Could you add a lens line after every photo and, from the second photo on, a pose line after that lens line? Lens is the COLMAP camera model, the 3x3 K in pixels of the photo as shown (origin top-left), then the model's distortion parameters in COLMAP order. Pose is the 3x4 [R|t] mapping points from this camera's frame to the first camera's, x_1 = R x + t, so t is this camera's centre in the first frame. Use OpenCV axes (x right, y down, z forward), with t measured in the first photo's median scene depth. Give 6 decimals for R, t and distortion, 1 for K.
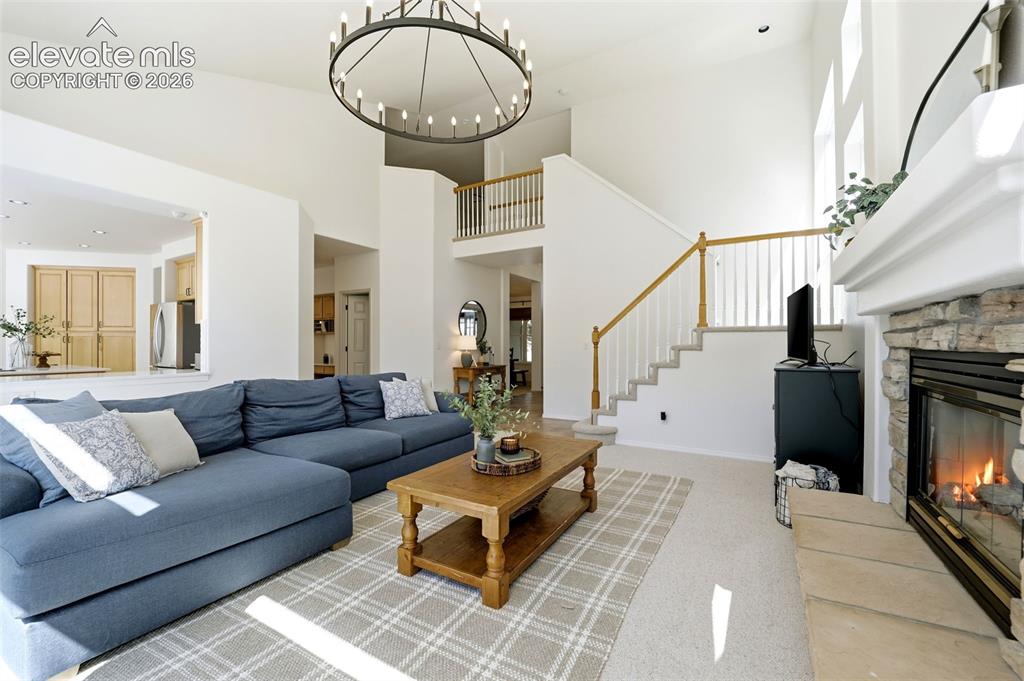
lens RADIAL K [[420.5, 0, 512.0], [0, 420.5, 340.5], [0, 0, 1]] dist [-0.017259, -0.000020]
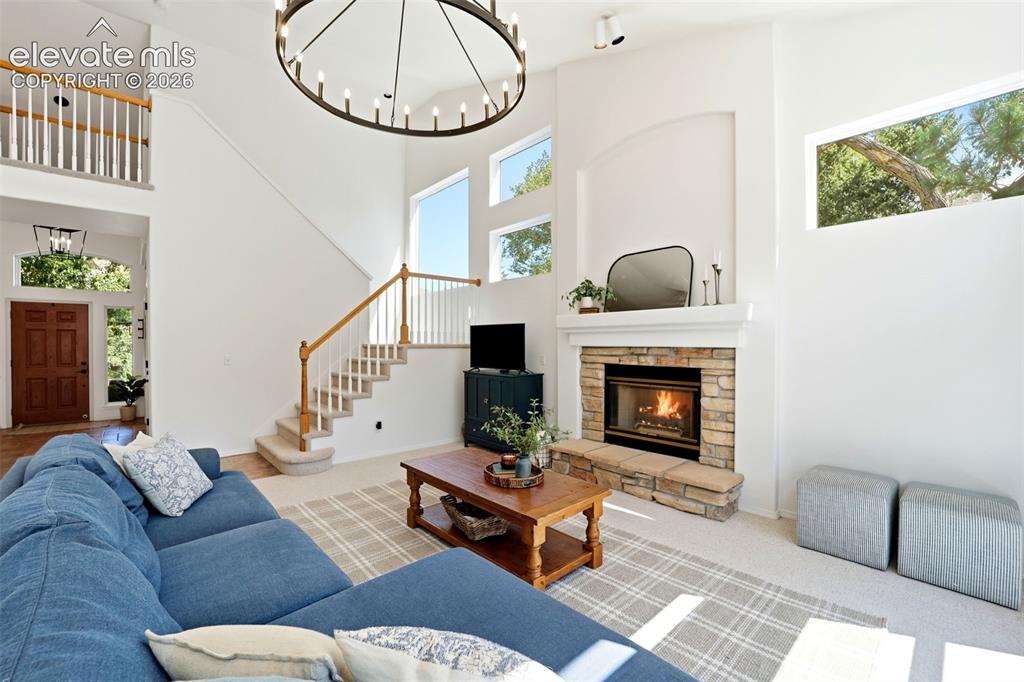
lens RADIAL K [[423.9, 0, 512.0], [0, 423.9, 341.0], [0, 0, 1]] dist [-0.012569, 0.000076]
pose [[0.300367, 0.004848, 0.953811, -0.595451], [-0.010045, 0.999948, -0.001920, -0.041015], [-0.953771, -0.009004, 0.300400, 0.348828]]
